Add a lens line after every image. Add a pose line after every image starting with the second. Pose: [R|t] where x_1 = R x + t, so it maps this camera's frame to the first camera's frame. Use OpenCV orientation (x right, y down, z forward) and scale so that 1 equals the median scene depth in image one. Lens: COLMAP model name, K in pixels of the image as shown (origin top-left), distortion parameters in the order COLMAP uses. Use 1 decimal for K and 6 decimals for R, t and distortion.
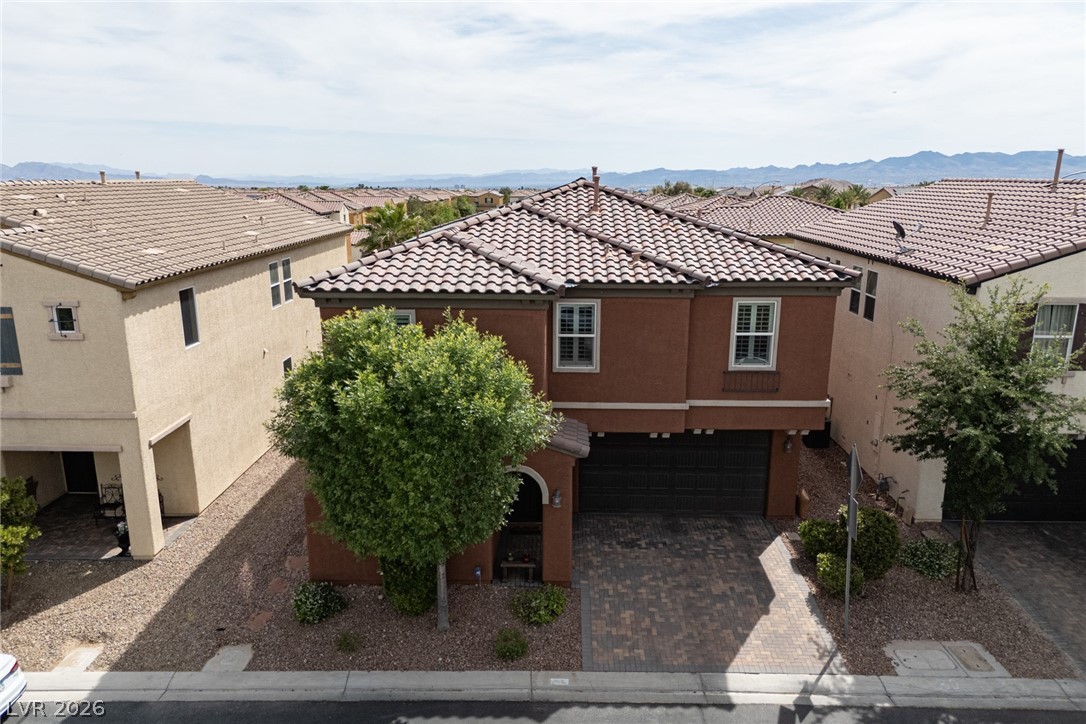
lens RADIAL K [[803.4, 0, 555.5], [0, 803.4, 366.3], [0, 0, 1]] dist [0.085589, -0.089614]
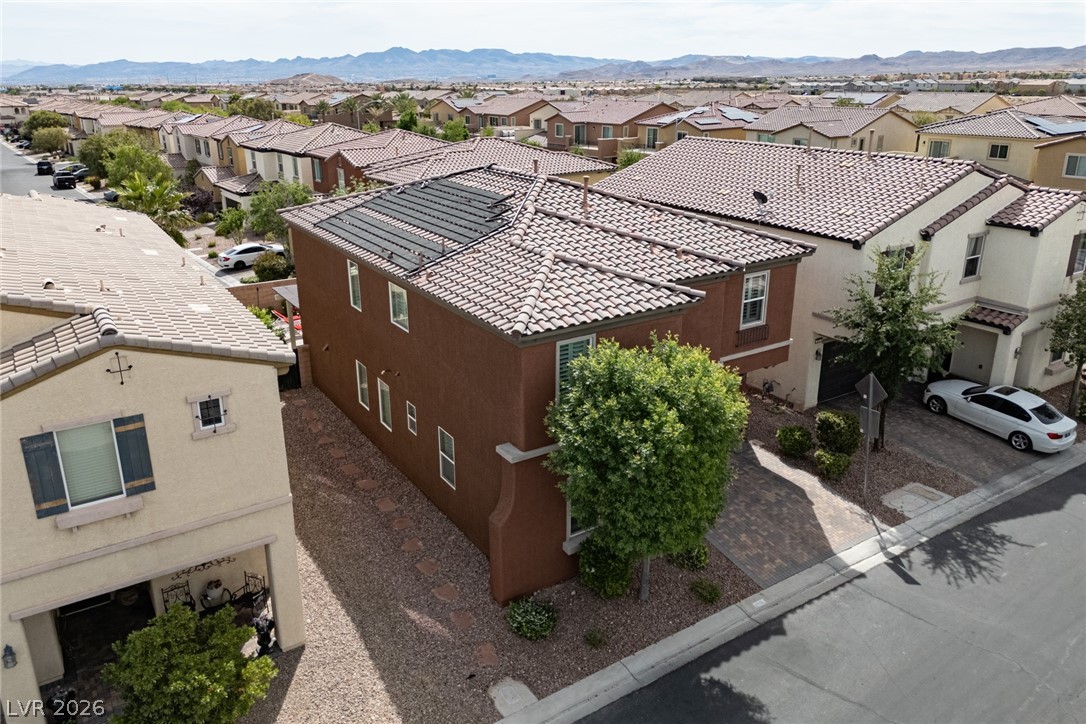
lens RADIAL K [[804.0, 0, 554.7], [0, 804.0, 313.8], [0, 0, 1]] dist [0.093199, -0.103405]
pose [[0.828508, -0.166727, 0.534581, -0.731124], [0.134200, 0.985945, 0.099514, -0.193542], [-0.543659, -0.010707, 0.839238, 0.088267]]
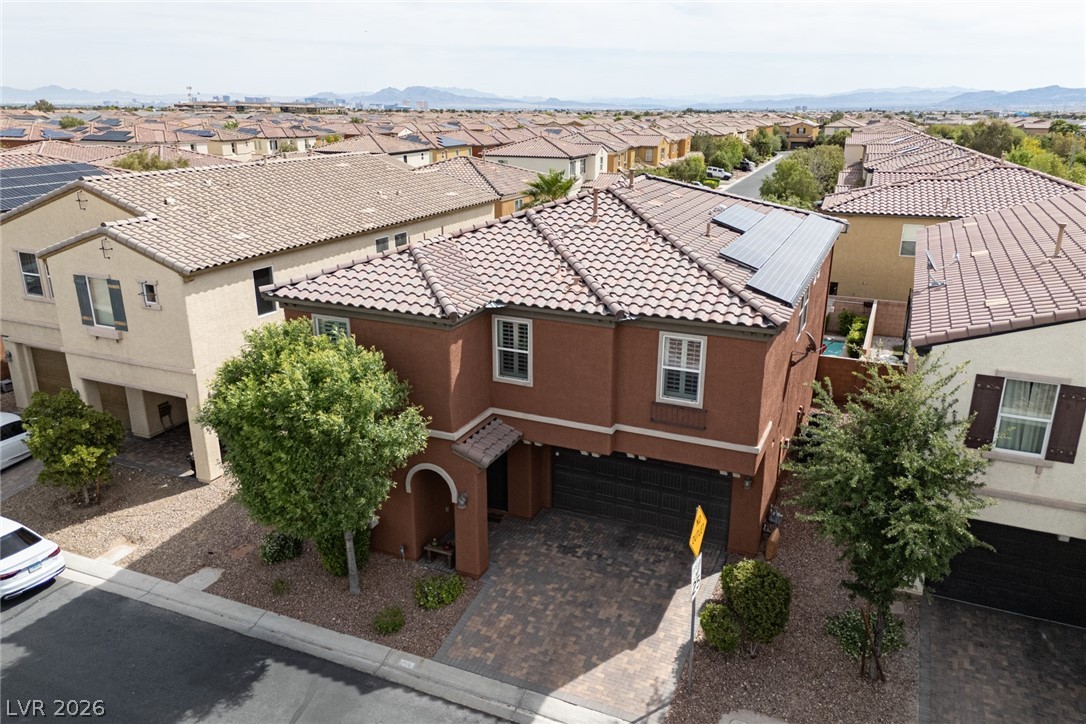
lens RADIAL K [[808.4, 0, 552.8], [0, 808.4, 346.9], [0, 0, 1]] dist [0.087777, -0.094619]
pose [[0.921714, 0.115939, -0.370136, 0.474448], [-0.091429, 0.992334, 0.083156, -0.137940], [0.376940, -0.042805, 0.925248, 0.032858]]
